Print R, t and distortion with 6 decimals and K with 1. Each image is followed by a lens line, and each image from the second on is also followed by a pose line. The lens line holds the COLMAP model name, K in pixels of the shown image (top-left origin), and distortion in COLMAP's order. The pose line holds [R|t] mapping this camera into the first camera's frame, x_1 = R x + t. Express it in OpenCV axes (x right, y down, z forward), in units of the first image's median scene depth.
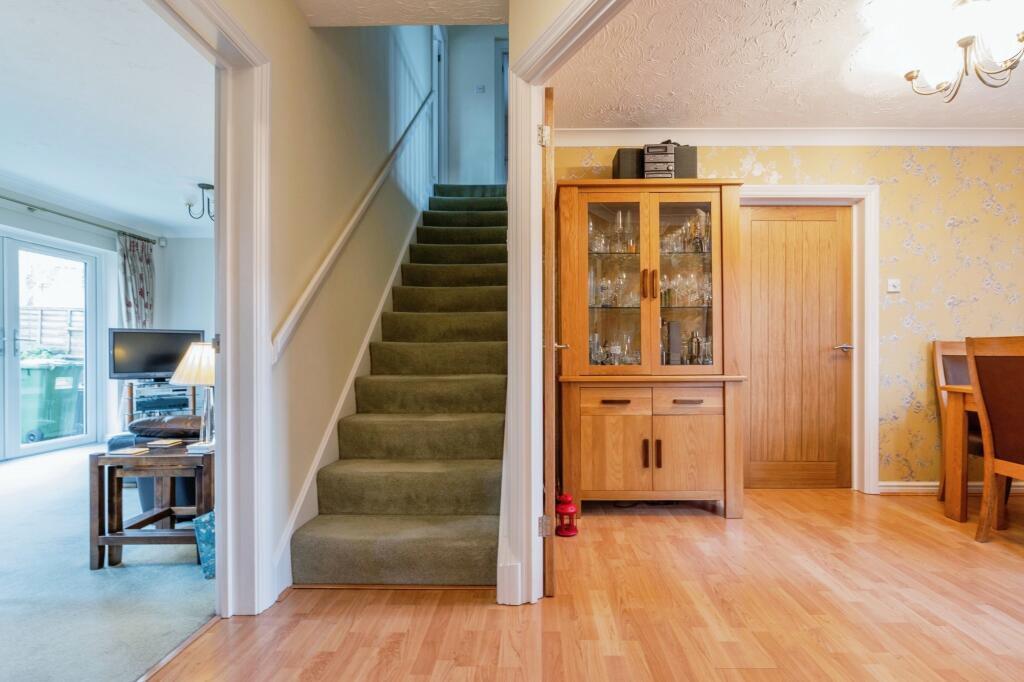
lens RADIAL K [[478.2, 0, 532.3], [0, 478.2, 352.7], [0, 0, 1]] dist [0.000681, 0.000139]
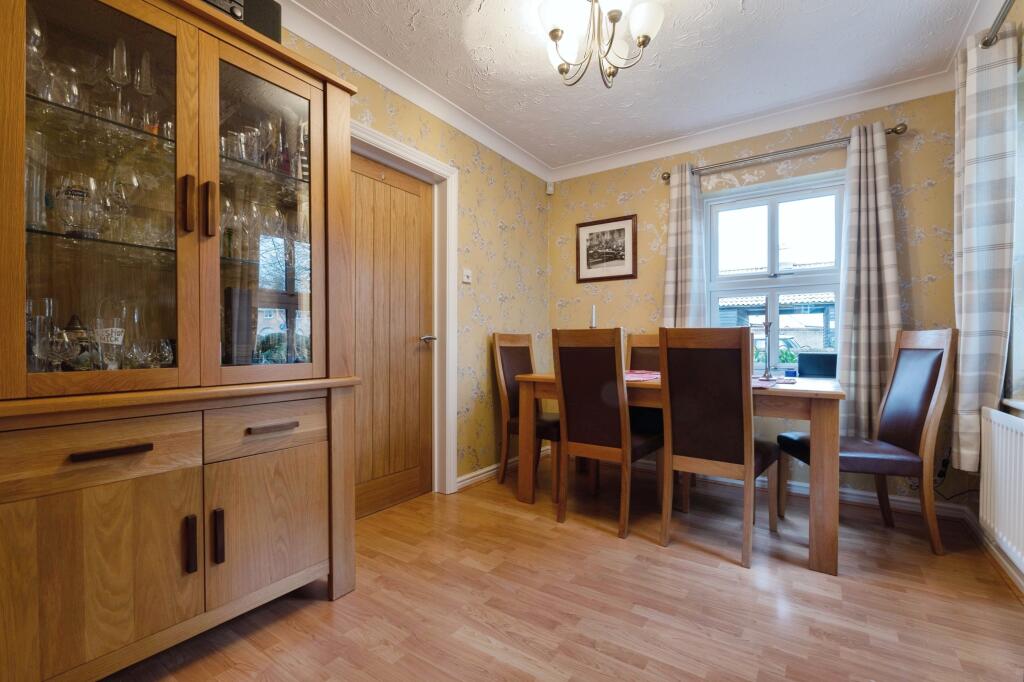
lens RADIAL K [[454.4, 0, 511.8], [0, 454.4, 344.7], [0, 0, 1]] dist [-0.009469, -0.000414]
pose [[0.560864, 0.001498, 0.827907, 0.032995], [-0.002077, 0.999998, -0.000402, 0.001502], [-0.827905, -0.001494, 0.560866, 0.421002]]
